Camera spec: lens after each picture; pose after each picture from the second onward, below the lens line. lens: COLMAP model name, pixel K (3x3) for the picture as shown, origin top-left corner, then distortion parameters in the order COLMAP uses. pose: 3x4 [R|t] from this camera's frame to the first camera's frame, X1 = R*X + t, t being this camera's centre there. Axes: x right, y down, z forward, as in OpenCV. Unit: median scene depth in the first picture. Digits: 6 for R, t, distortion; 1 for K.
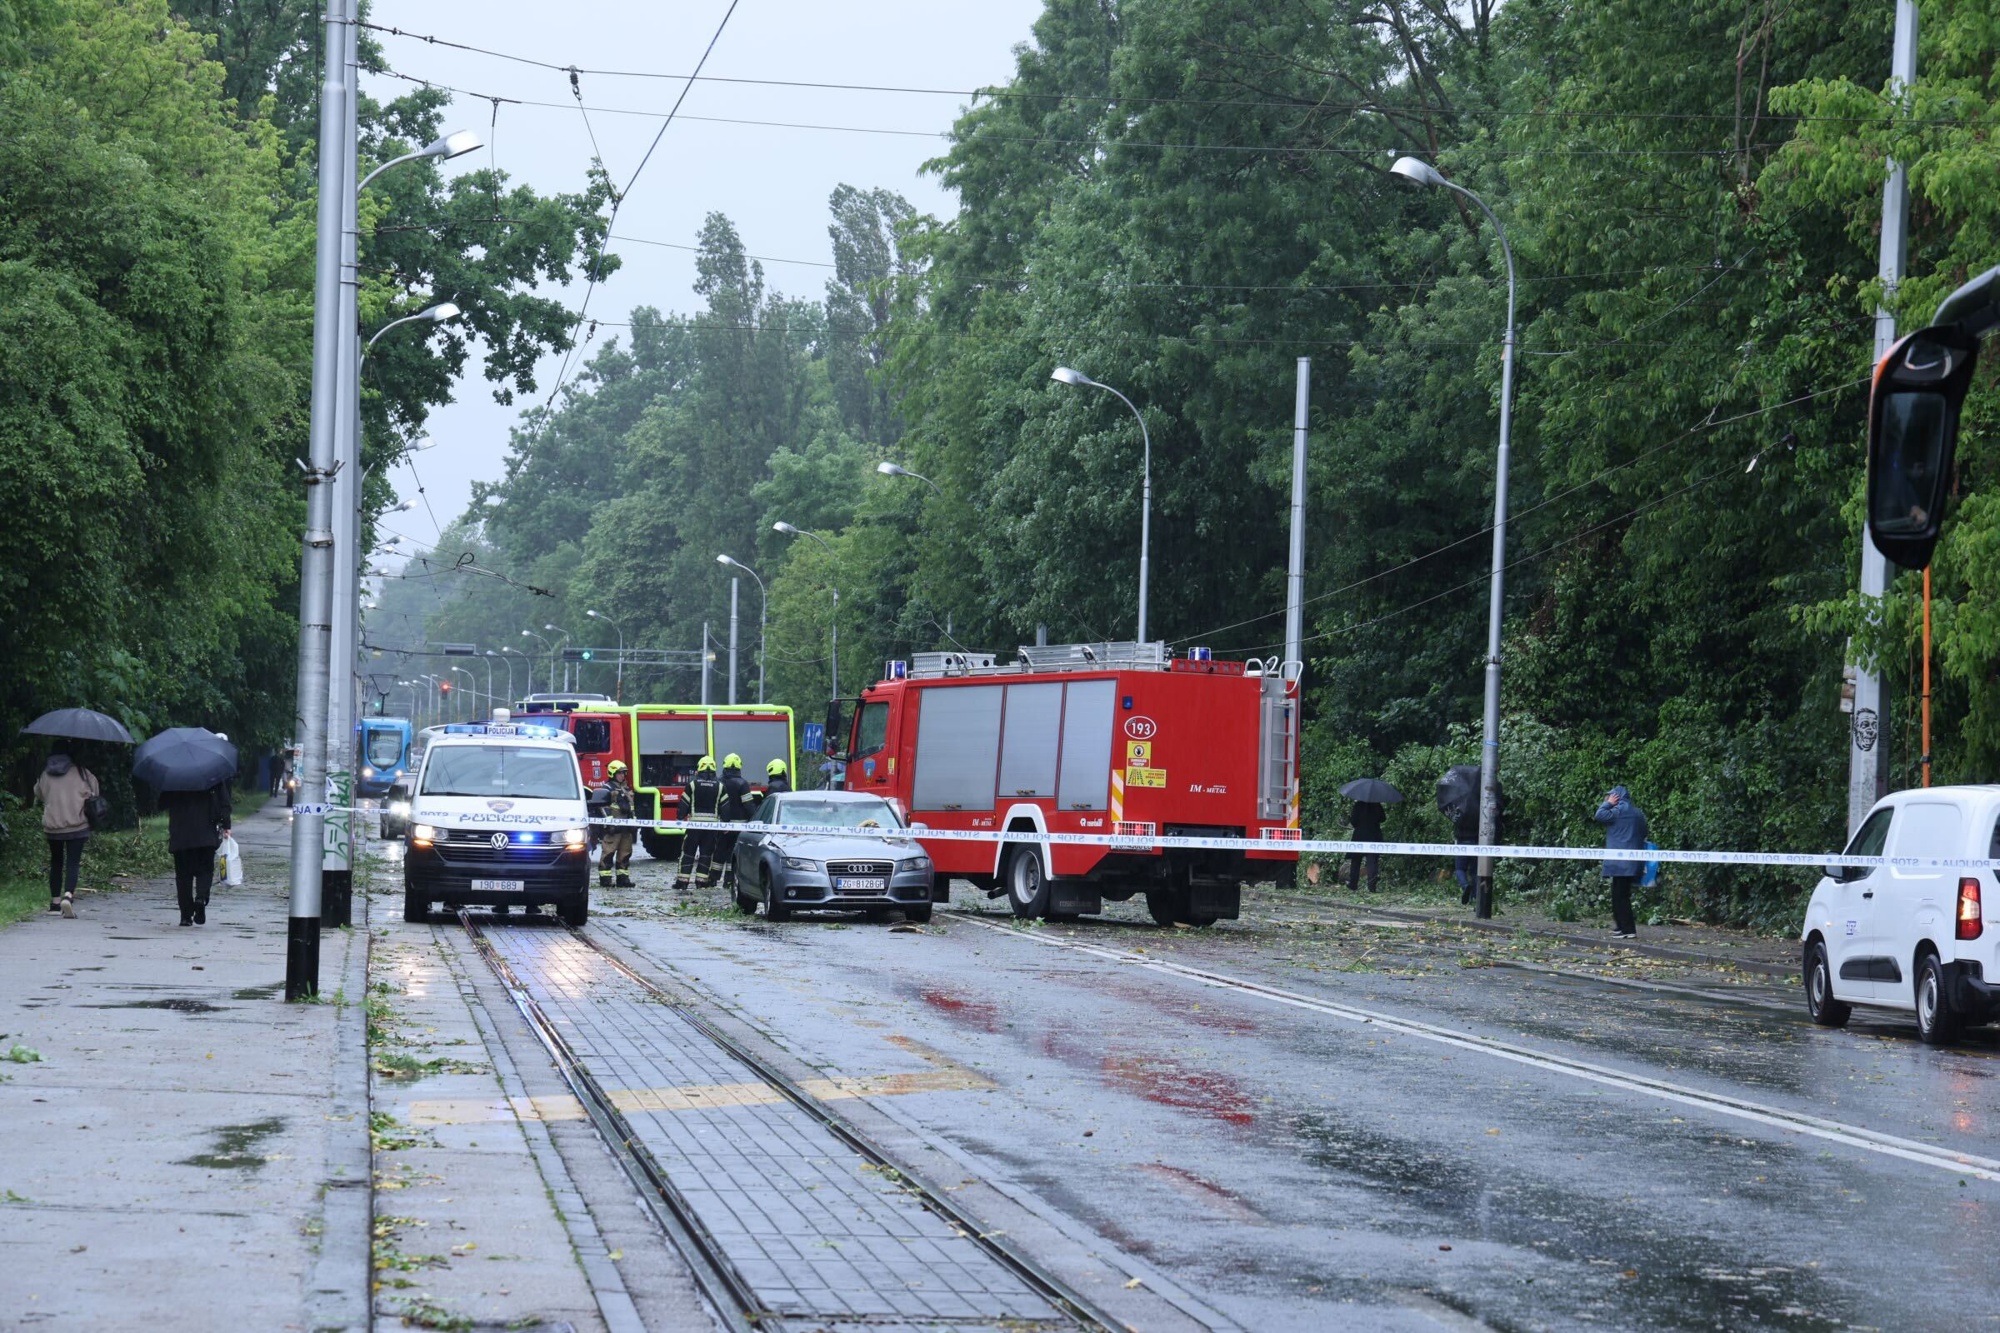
lens RADIAL K [[5609.4, 0, 1027.9], [0, 5609.4, 670.8], [0, 0, 1]] dist [0.701336, -0.043058]
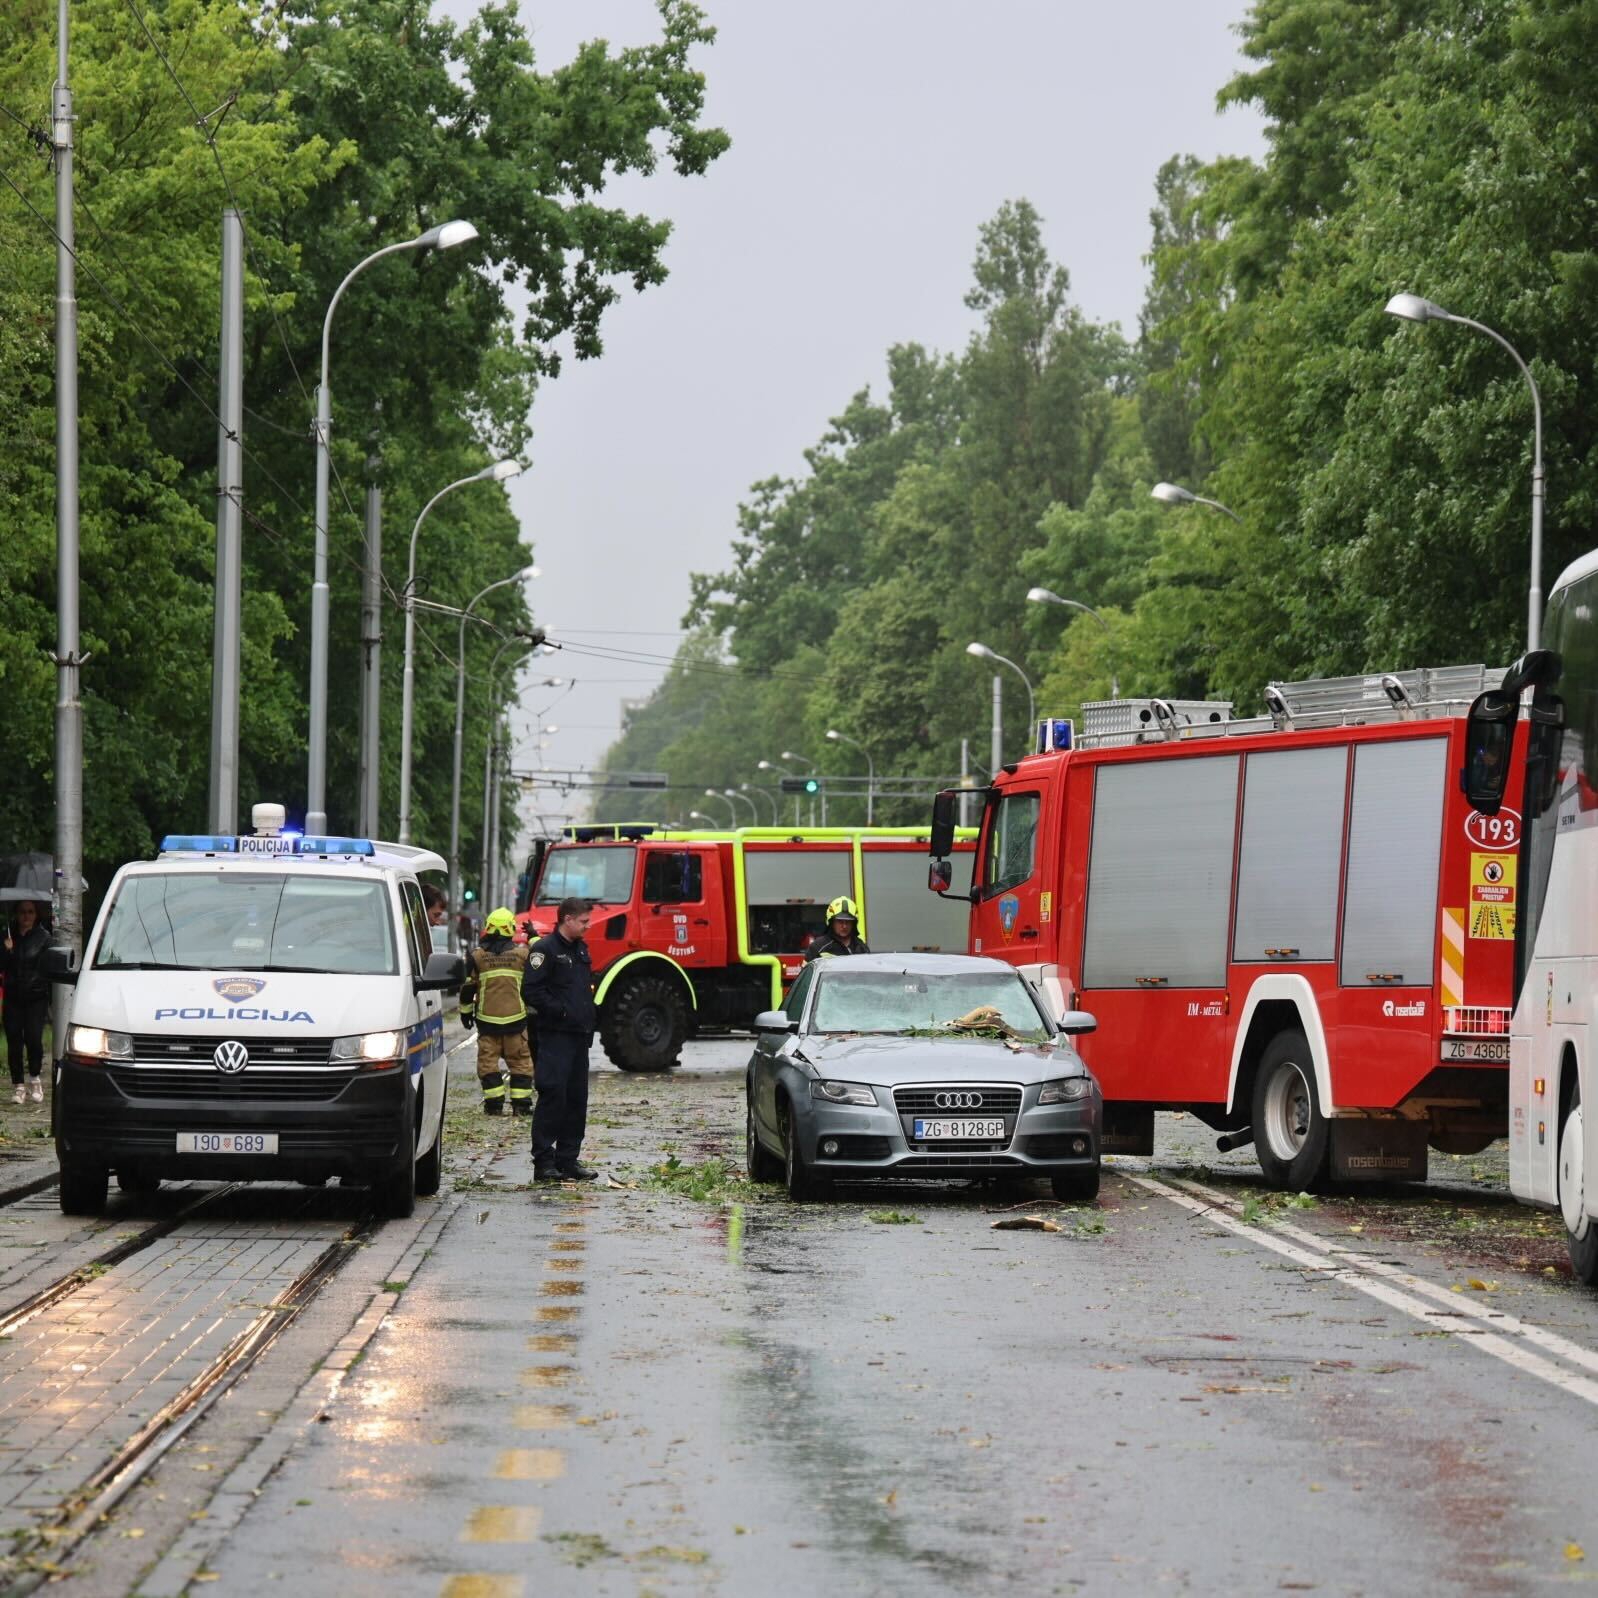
lens RADIAL K [[6736.8, 0, 836.2], [0, 6736.8, 801.5], [0, 0, 1]] dist [0.713733, -0.097318]
pose [[0.996169, -0.012932, -0.086487, 0.013260], [0.012703, 0.999914, -0.003195, 0.008764], [0.086521, 0.002084, 0.996248, 0.355123]]
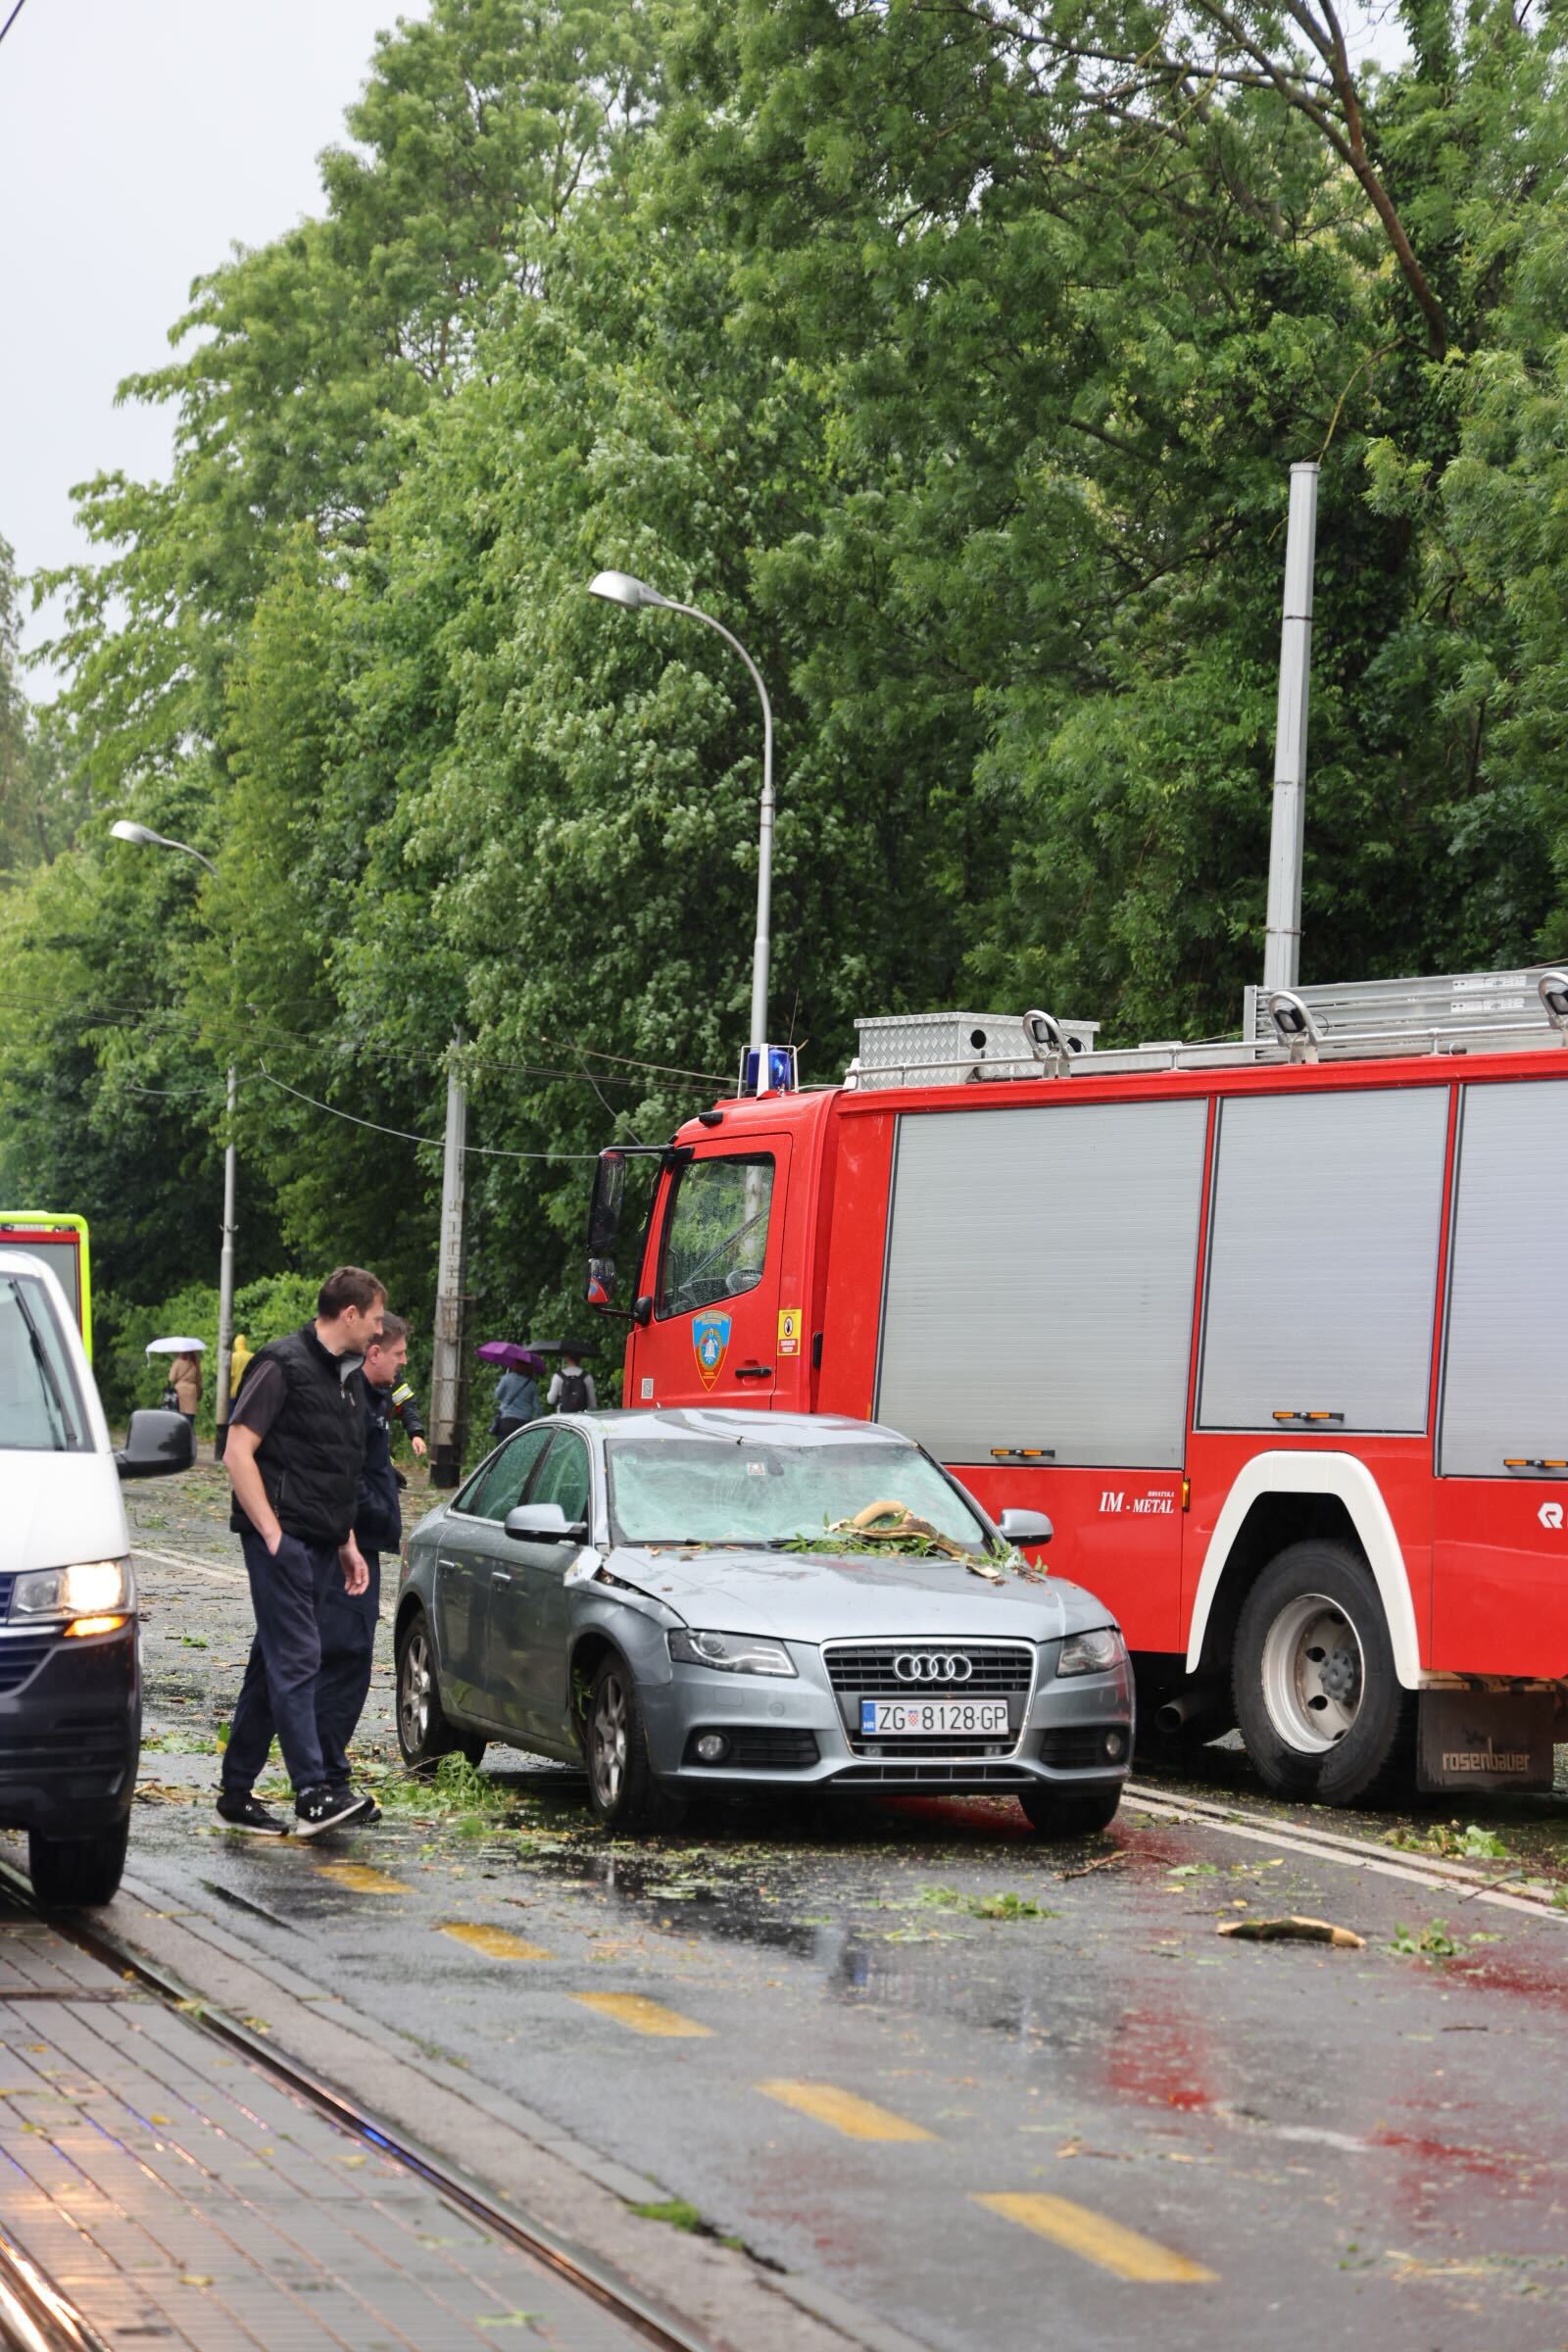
lens RADIAL K [[6596.6, 0, 784.0], [0, 6596.6, 1176.0], [0, 0, 1]] dist [0.701336, -0.043058]
pose [[0.993356, 0.008693, 0.114750, -0.076994], [-0.007939, 0.999944, -0.007026, 0.010361], [-0.114805, 0.006068, 0.993370, 0.614377]]
